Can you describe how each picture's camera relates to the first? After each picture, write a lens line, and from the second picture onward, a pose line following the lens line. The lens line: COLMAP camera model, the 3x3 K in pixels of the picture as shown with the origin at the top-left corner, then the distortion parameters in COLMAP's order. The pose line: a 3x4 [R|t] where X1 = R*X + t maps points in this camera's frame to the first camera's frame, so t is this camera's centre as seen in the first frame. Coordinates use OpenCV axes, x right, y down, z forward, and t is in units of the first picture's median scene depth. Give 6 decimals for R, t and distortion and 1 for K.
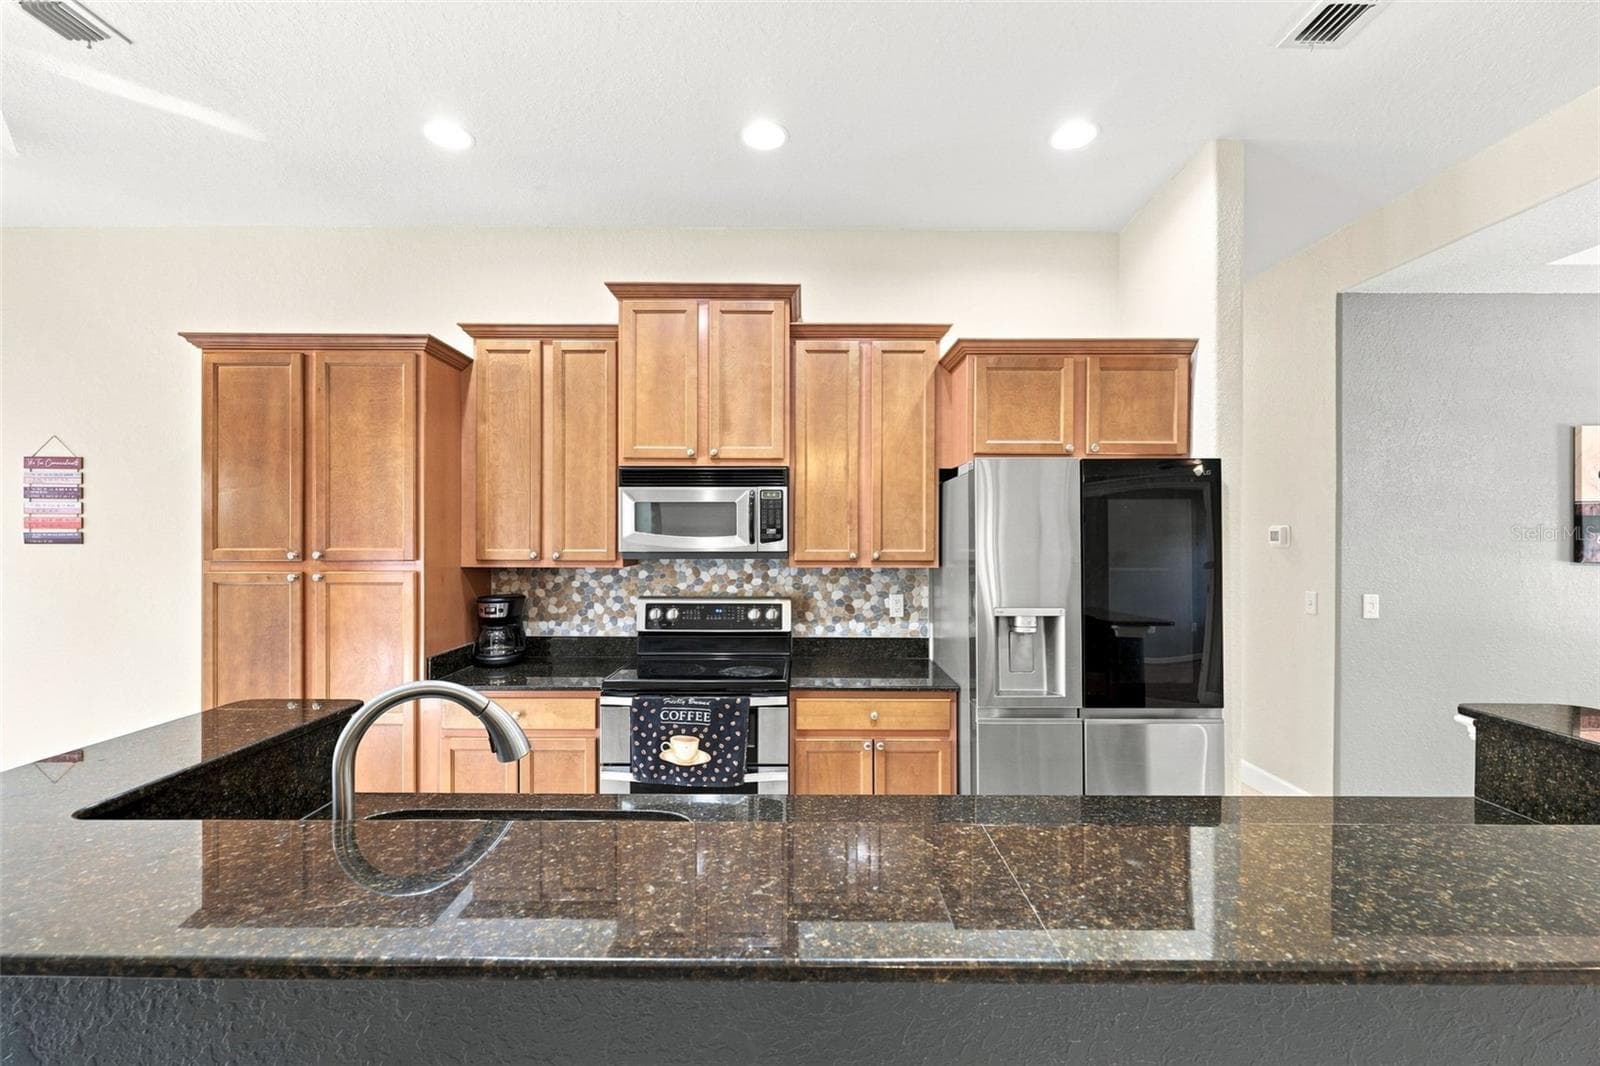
lens RADIAL K [[651.0, 0, 804.9], [0, 651.0, 532.5], [0, 0, 1]] dist [0.001994, -0.000752]
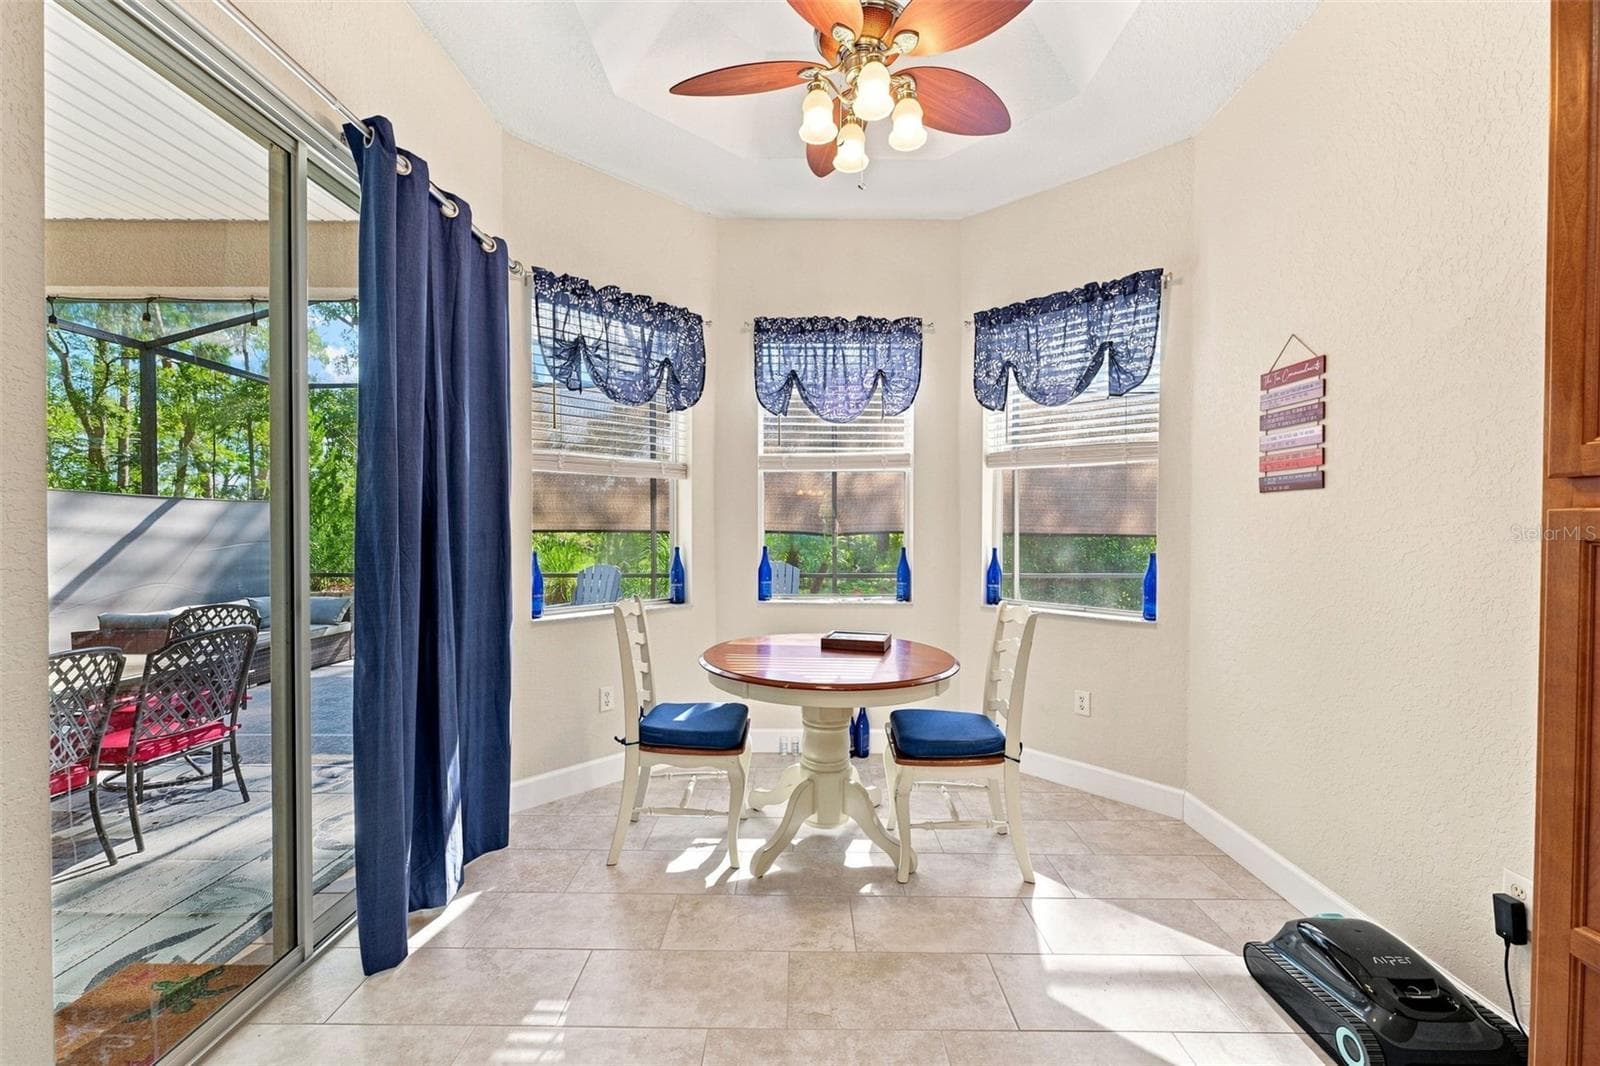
lens RADIAL K [[651.0, 0, 796.5], [0, 651.0, 536.1], [0, 0, 1]] dist [0.001994, -0.000752]
pose [[-0.003506, 0.013928, -0.999897, -0.501939], [-0.002208, 0.999900, 0.013936, 0.062782], [0.999991, 0.002256, -0.003475, 0.525014]]
